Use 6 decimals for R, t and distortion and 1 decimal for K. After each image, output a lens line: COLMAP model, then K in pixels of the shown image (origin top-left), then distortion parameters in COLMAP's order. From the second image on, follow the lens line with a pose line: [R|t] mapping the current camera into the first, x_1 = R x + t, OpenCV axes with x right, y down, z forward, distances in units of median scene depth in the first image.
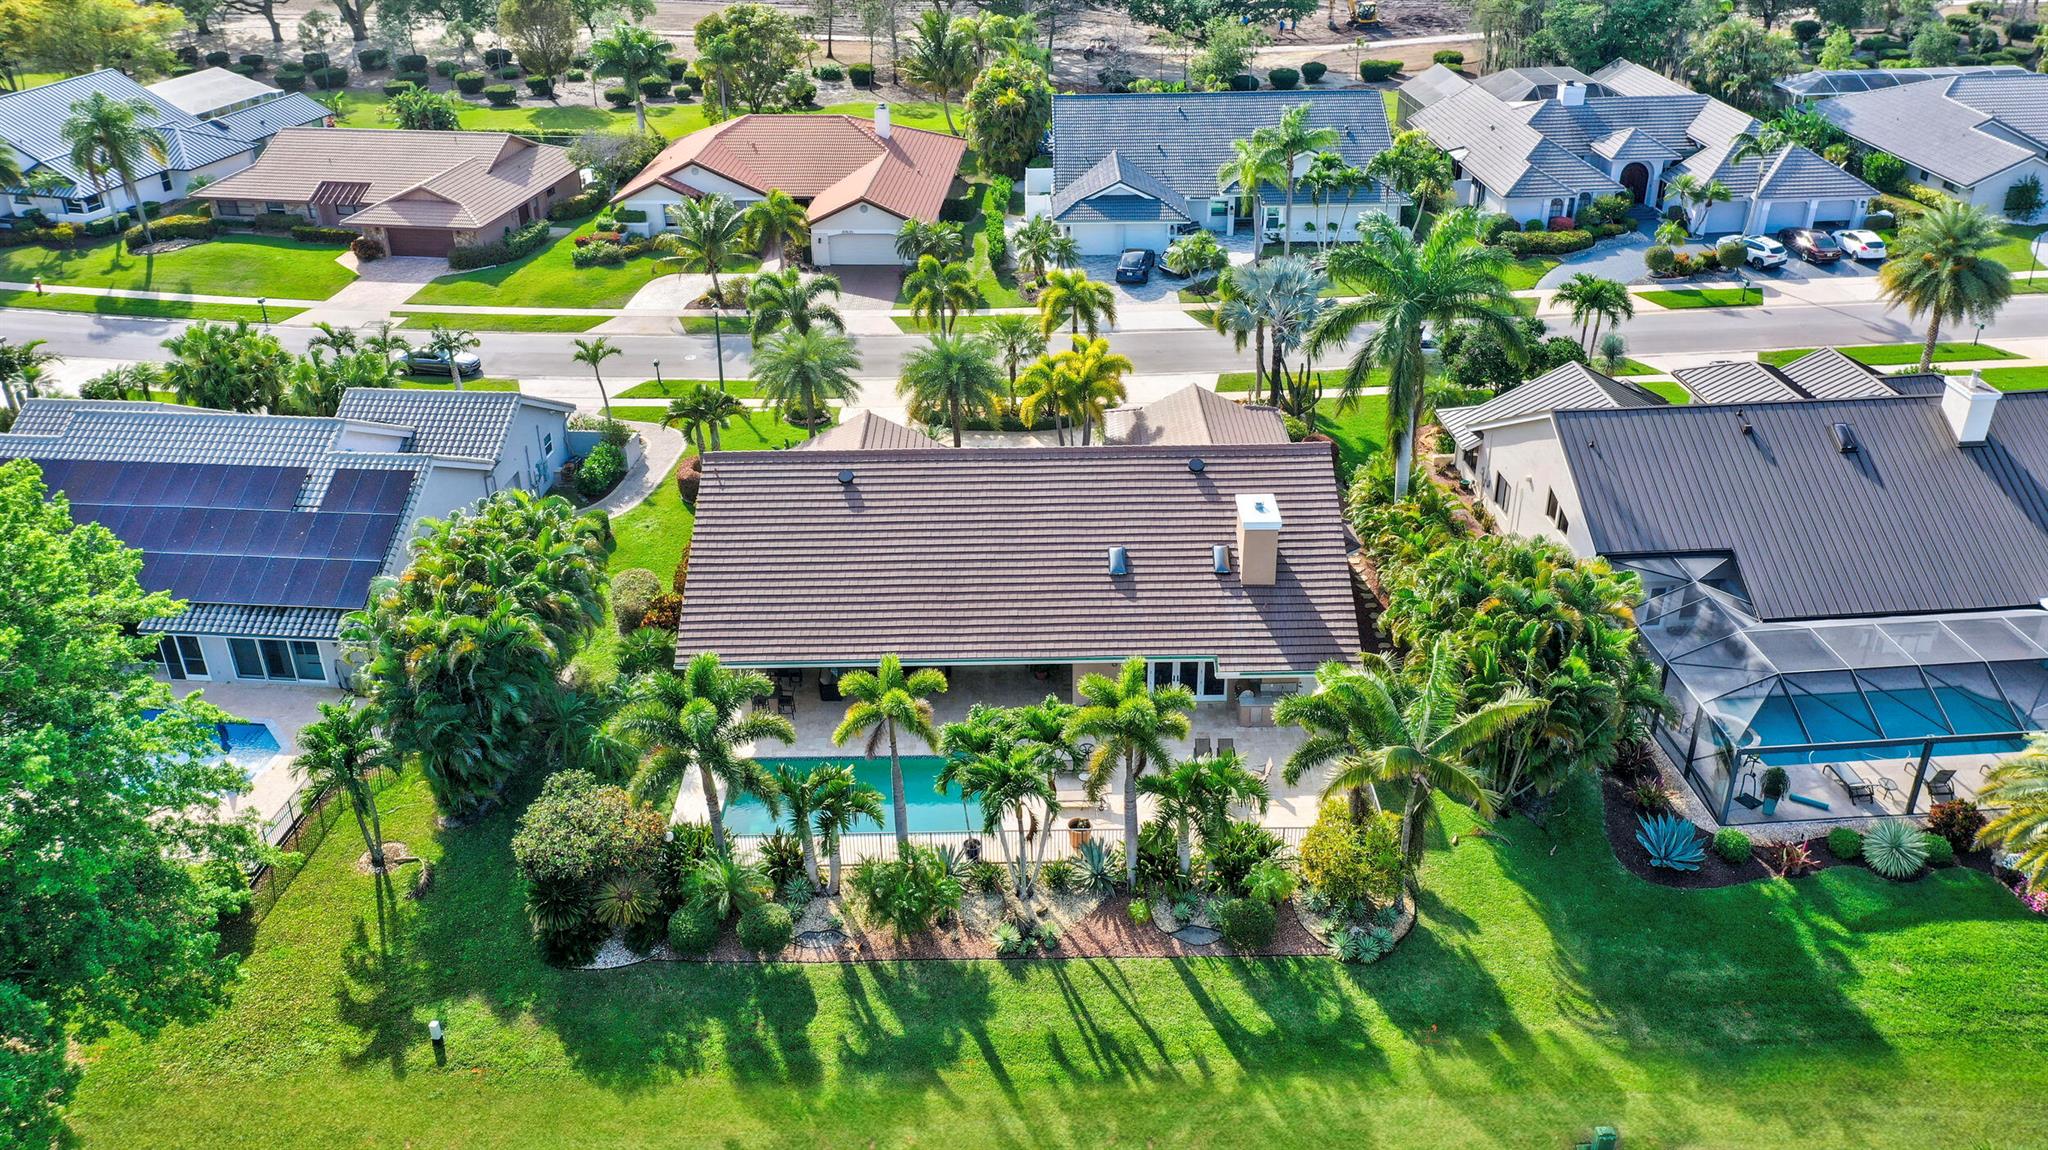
lens RADIAL K [[1613.6, 0, 1024.0], [0, 1613.6, 575.0], [0, 0, 1]] dist [0.001967, -0.002478]
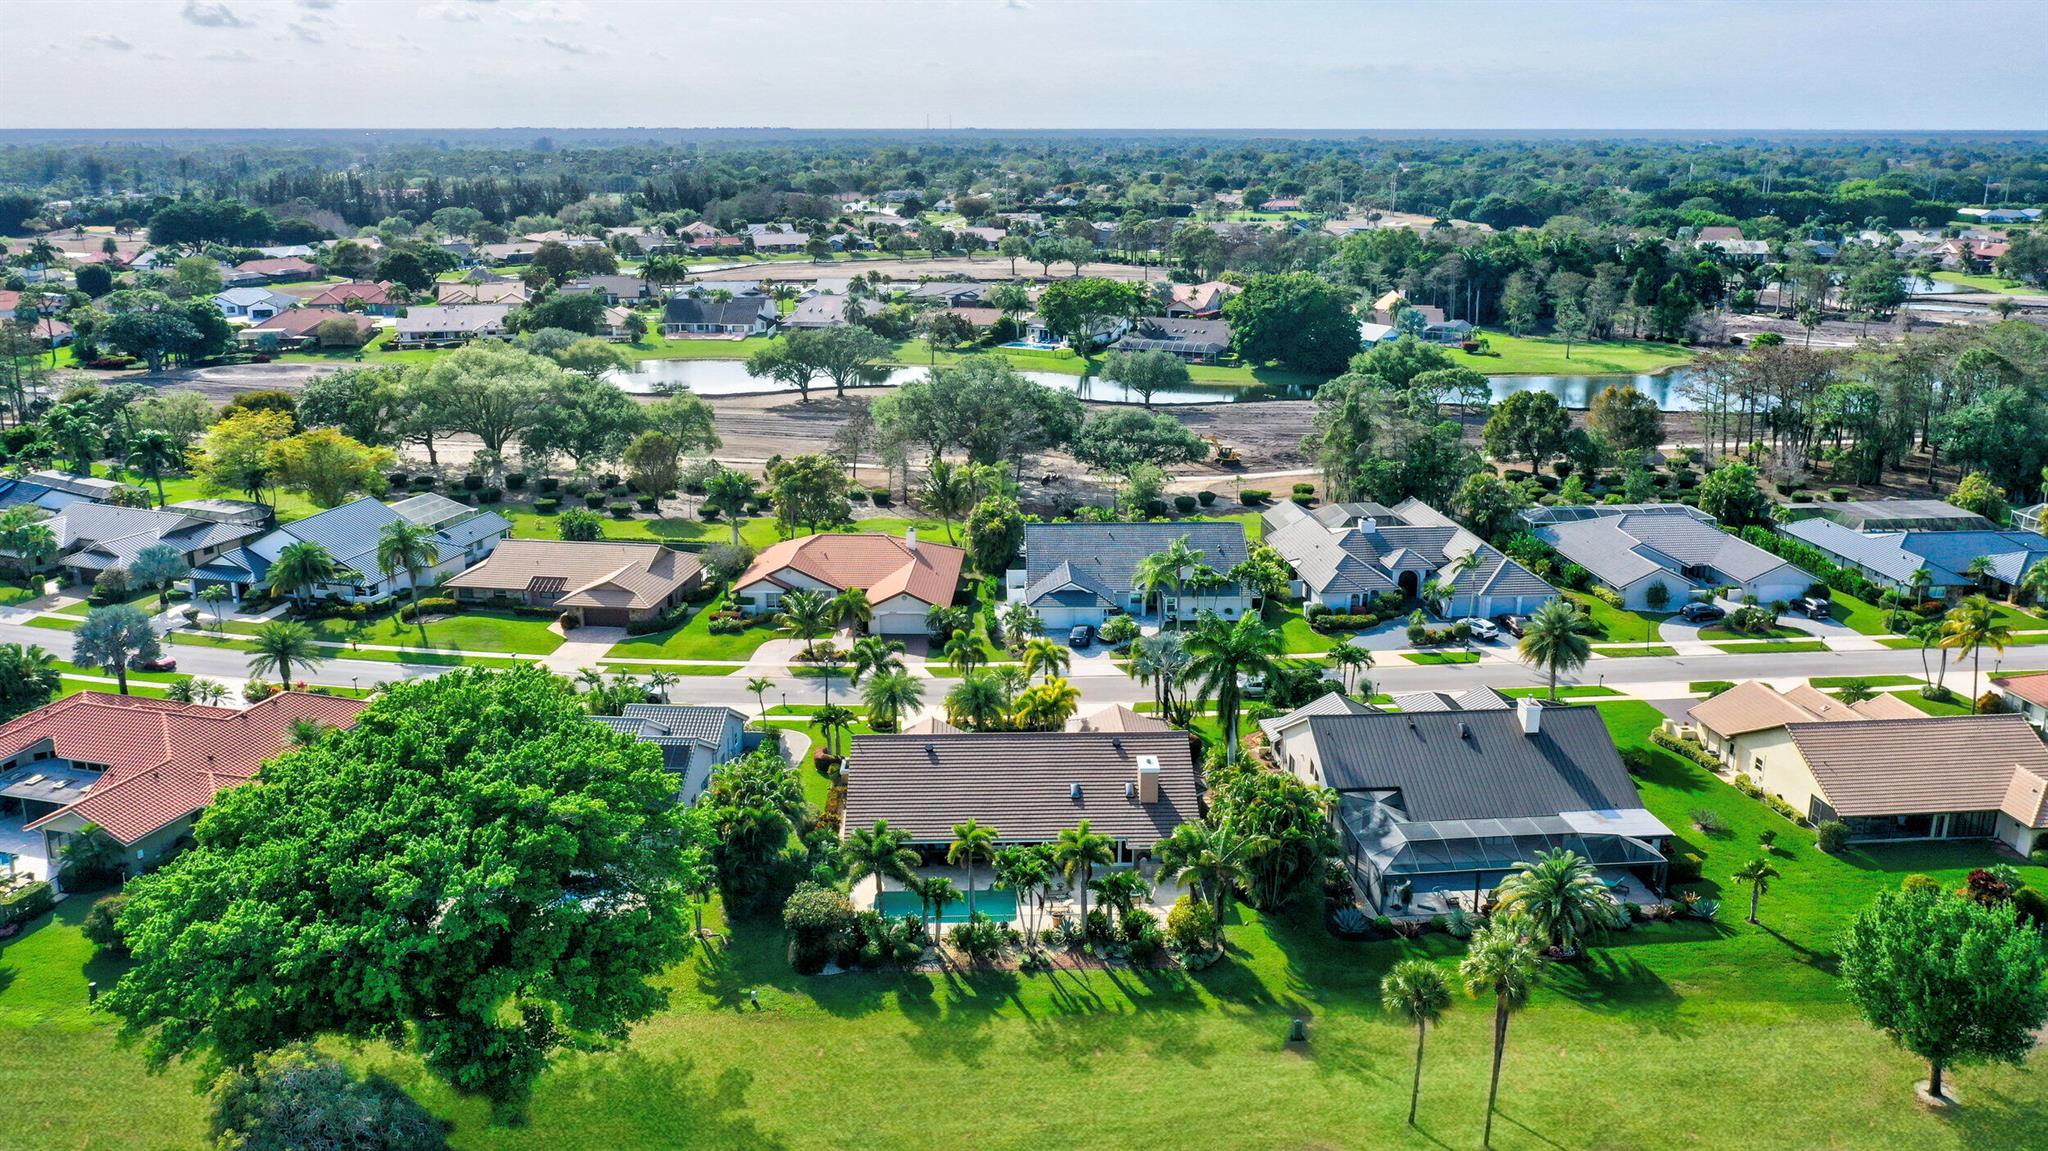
lens RADIAL K [[1617.7, 0, 1024.0], [0, 1617.7, 575.5], [0, 0, 1]] dist [0.003715, -0.005396]
pose [[0.999382, 0.006887, 0.034466, -0.048889], [0.000897, 0.975302, -0.220874, 0.116080], [-0.035136, 0.220769, 0.974693, -0.640175]]
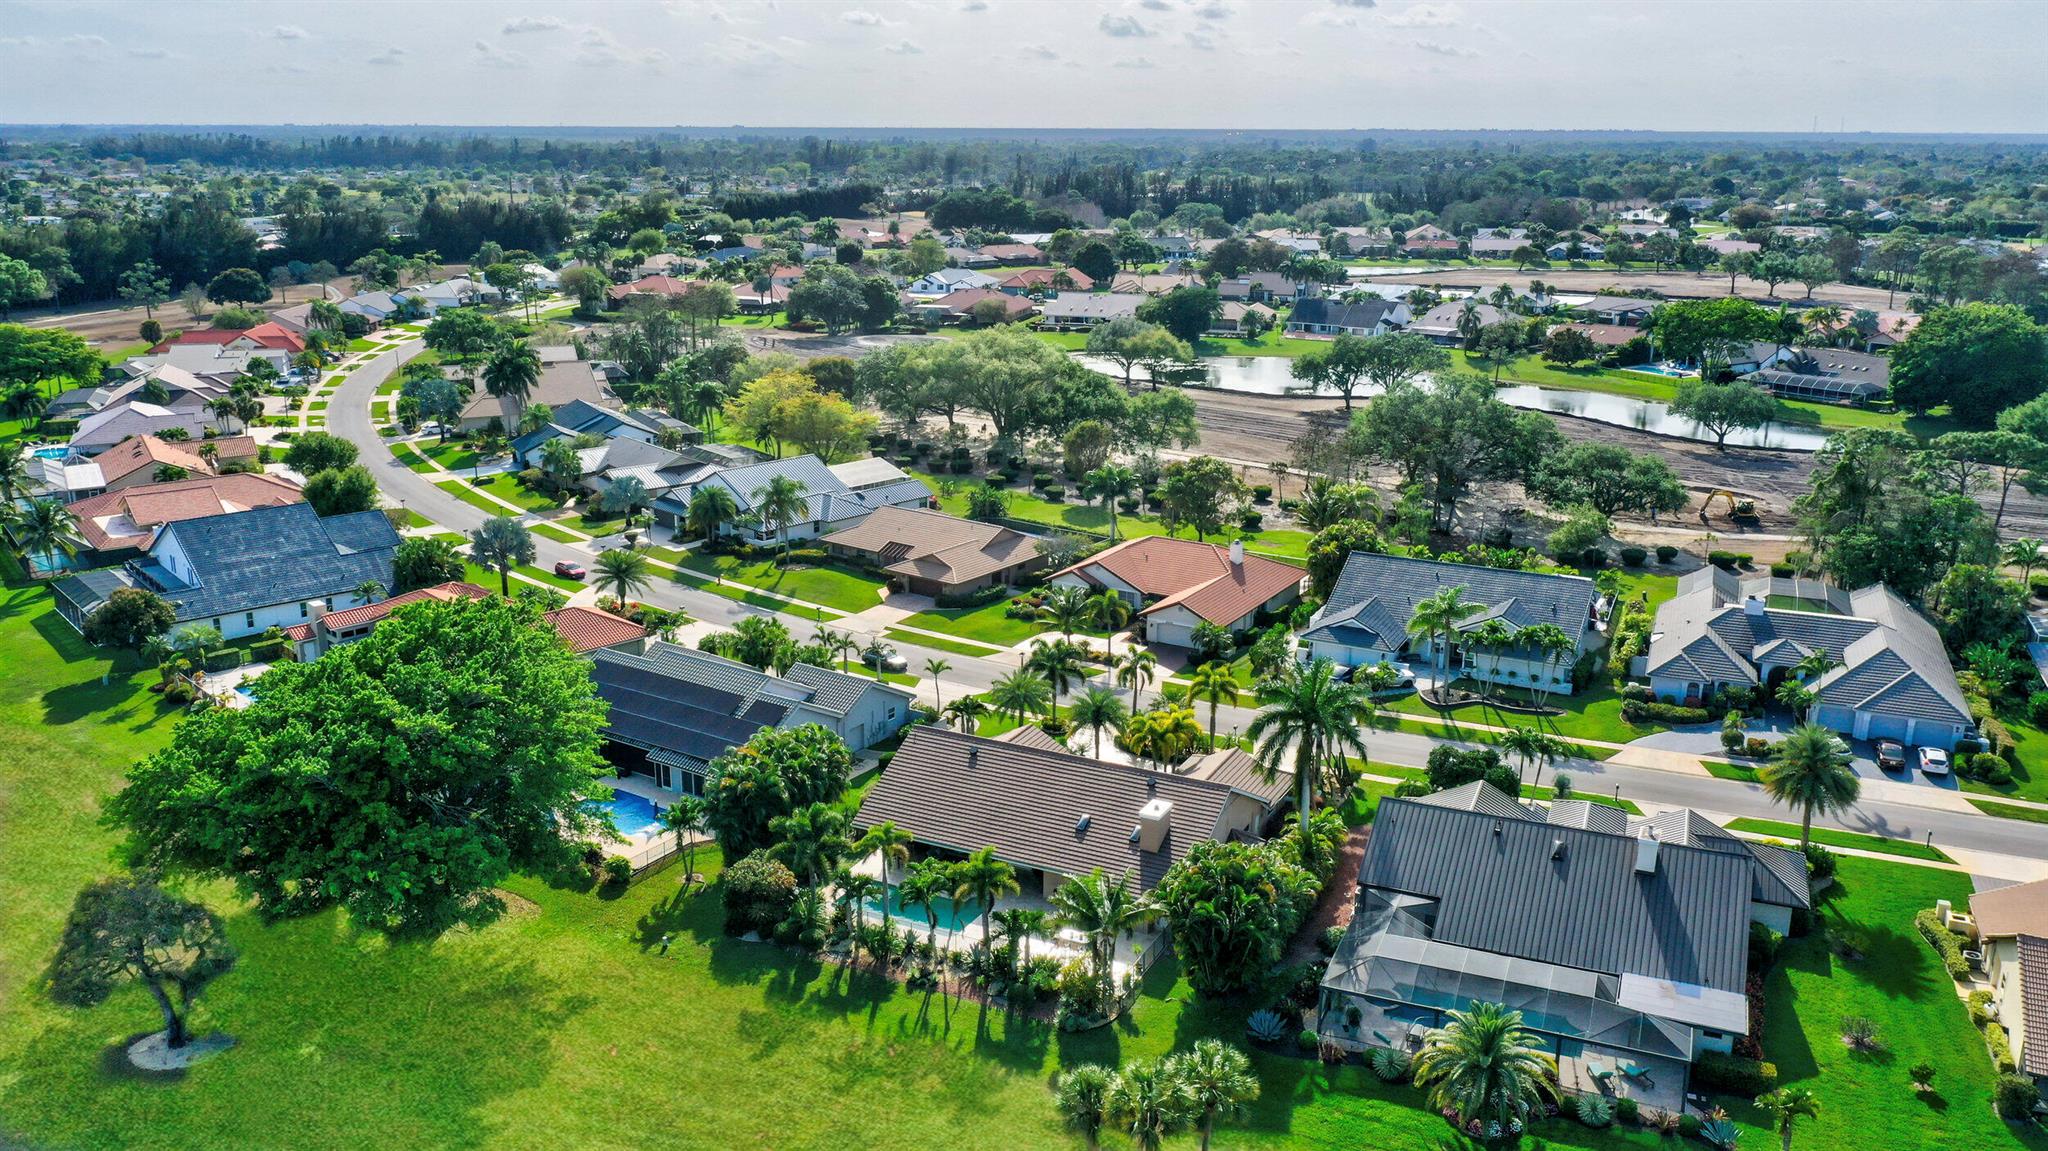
lens RADIAL K [[1616.8, 0, 1024.0], [0, 1616.8, 575.5], [0, 0, 1]] dist [0.001554, -0.002692]
pose [[0.889556, 0.141311, -0.434421, 0.524290], [-0.232465, 0.958648, -0.164179, 0.027520], [0.393256, 0.247034, 0.885621, -0.486107]]
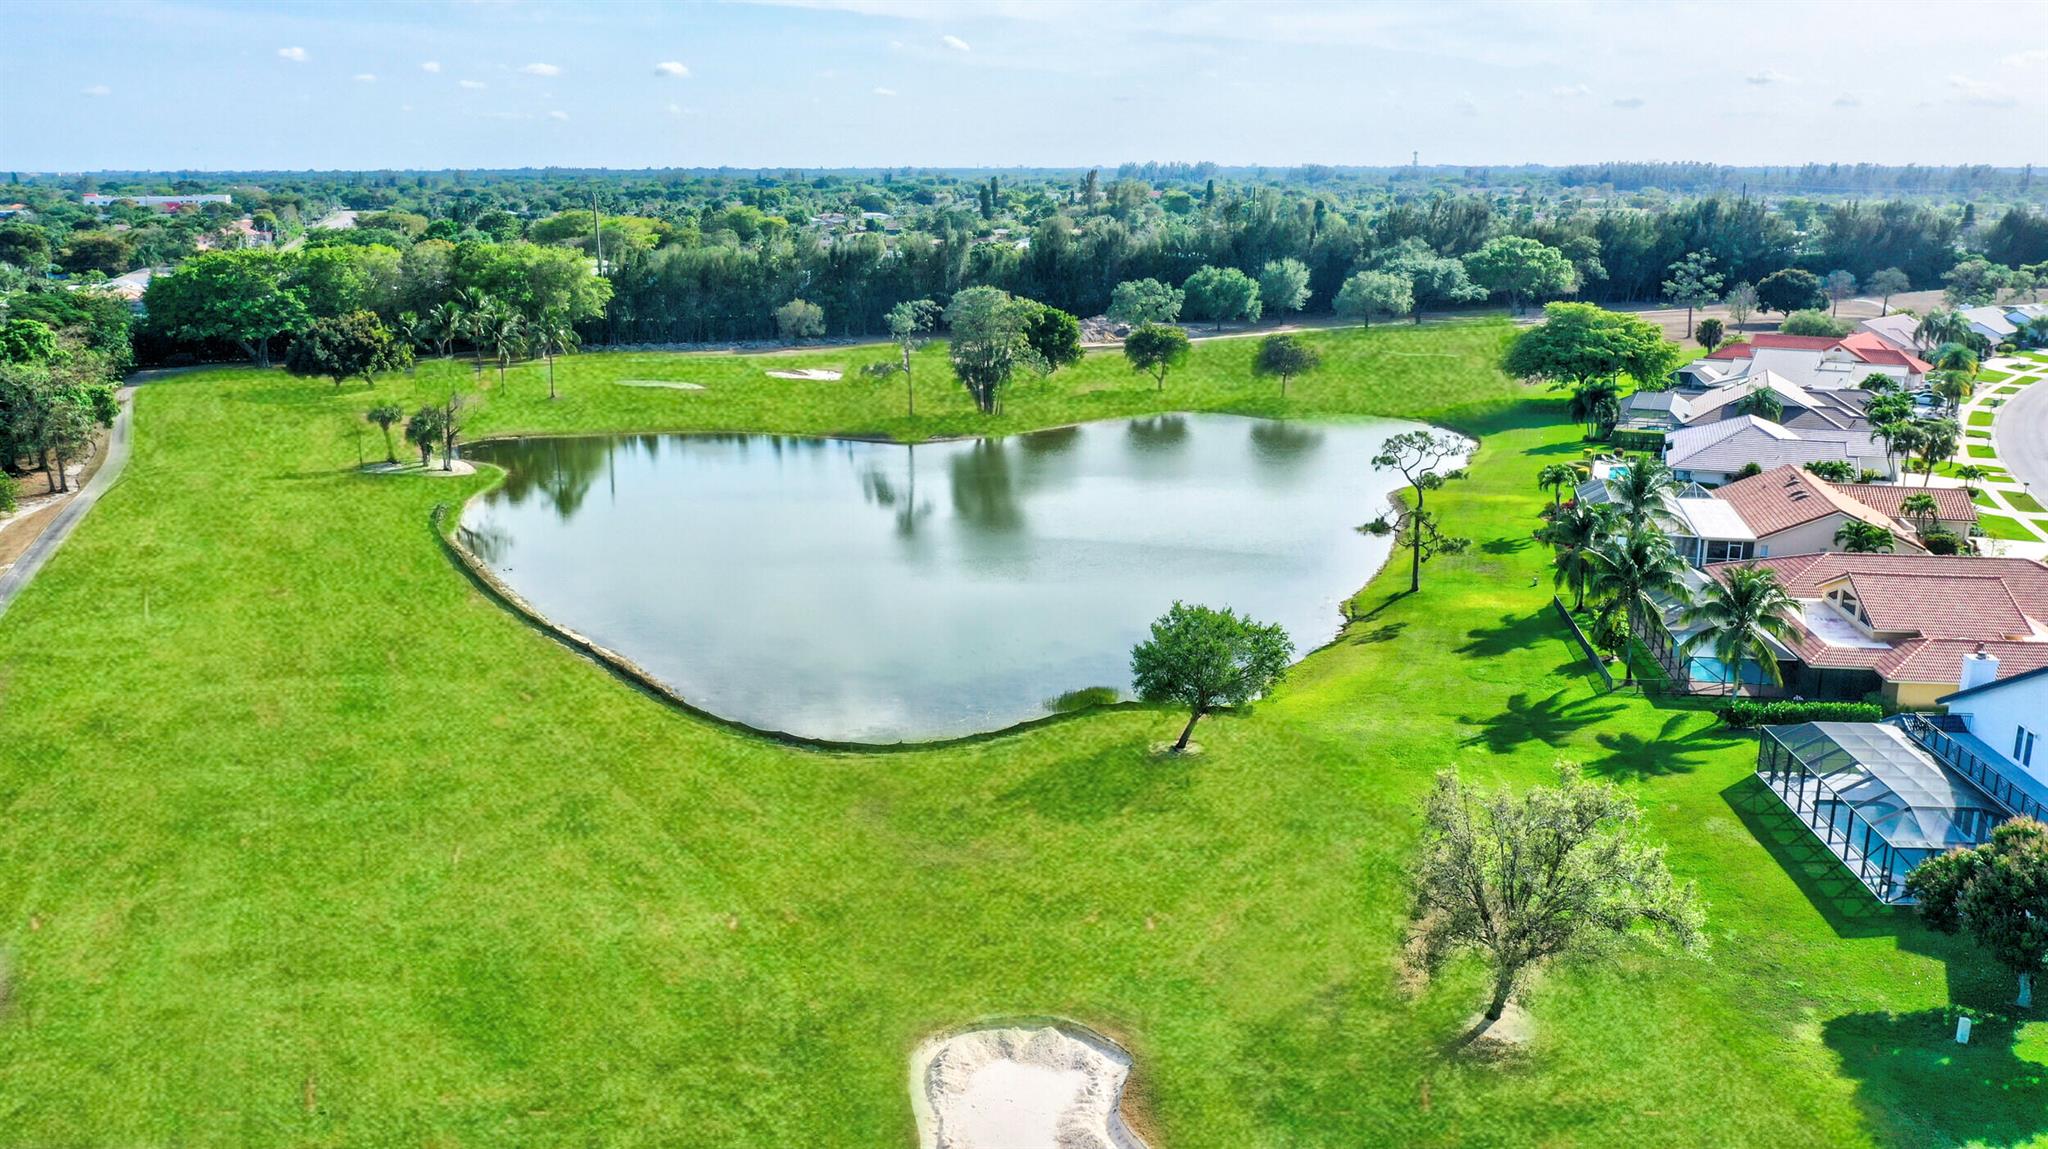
lens RADIAL K [[1616.8, 0, 1024.0], [0, 1616.8, 574.5], [0, 0, 1]] dist [0.001554, -0.002692]
pose [[0.286034, 0.248357, -0.925474, -0.607076], [-0.457588, 0.883988, 0.095799, 0.020321], [0.841901, 0.396085, 0.366497, -0.020697]]
